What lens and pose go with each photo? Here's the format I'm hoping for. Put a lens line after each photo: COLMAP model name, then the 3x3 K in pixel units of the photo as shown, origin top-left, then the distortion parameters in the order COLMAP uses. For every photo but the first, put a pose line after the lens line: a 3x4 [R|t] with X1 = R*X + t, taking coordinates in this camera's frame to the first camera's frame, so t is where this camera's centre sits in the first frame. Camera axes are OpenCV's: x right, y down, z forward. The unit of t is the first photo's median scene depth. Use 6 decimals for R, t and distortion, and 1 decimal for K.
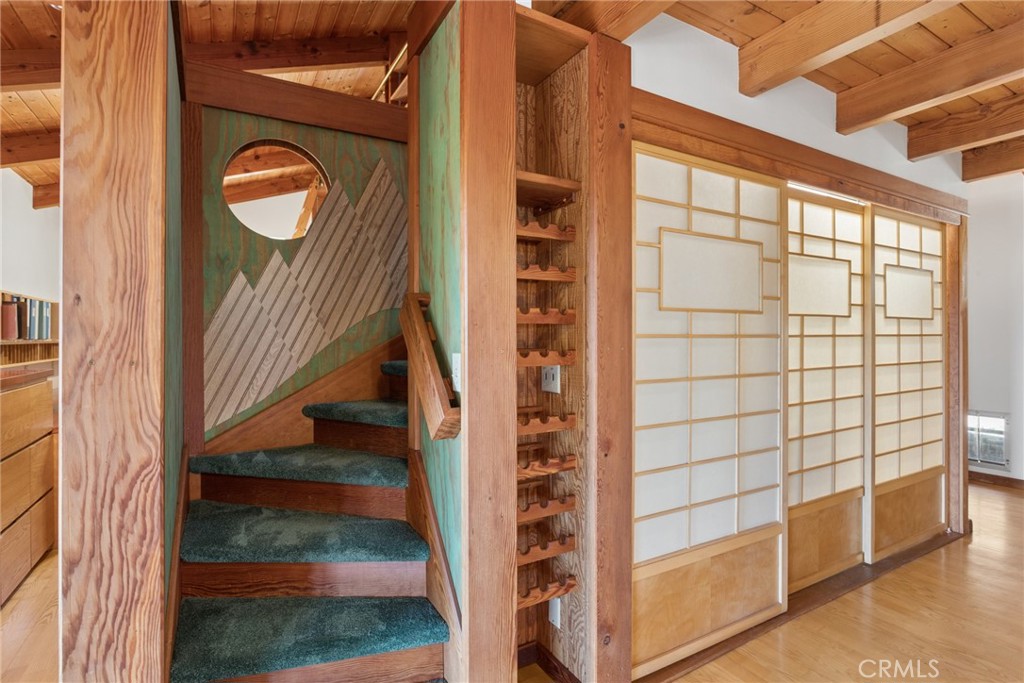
lens RADIAL K [[497.4, 0, 509.9], [0, 497.4, 336.3], [0, 0, 1]] dist [-0.009936, 0.002368]
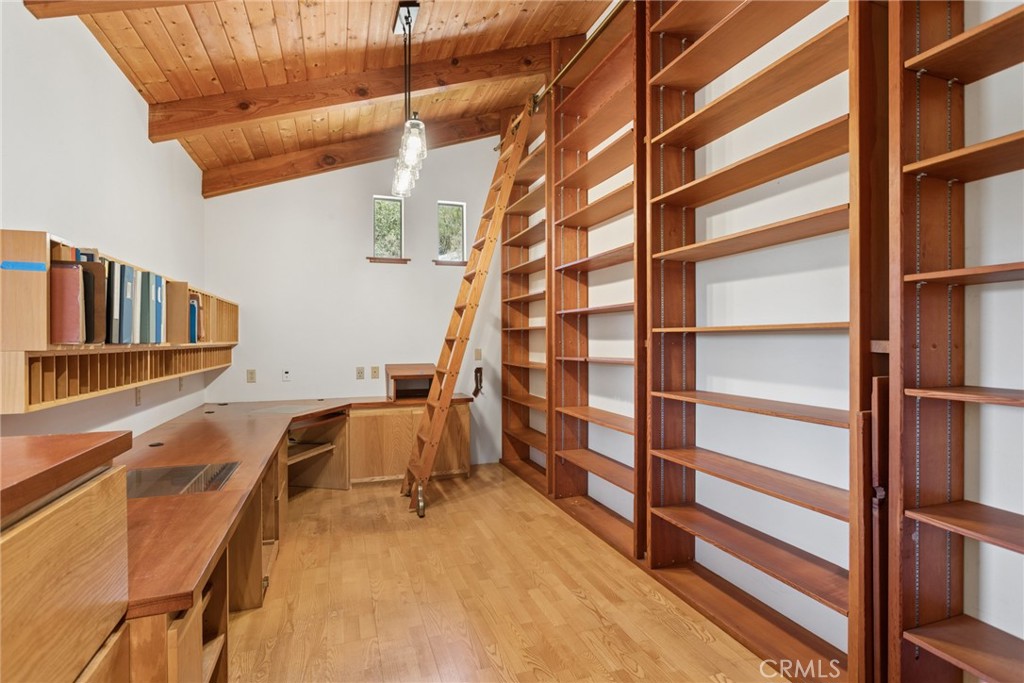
lens RADIAL K [[495.2, 0, 515.4], [0, 495.2, 339.0], [0, 0, 1]] dist [-0.001685, 0.000552]
pose [[0.984312, -0.003969, -0.176392, -0.460530], [0.003850, 0.999992, -0.001018, 0.003219], [0.176395, 0.000323, 0.984319, 0.543176]]
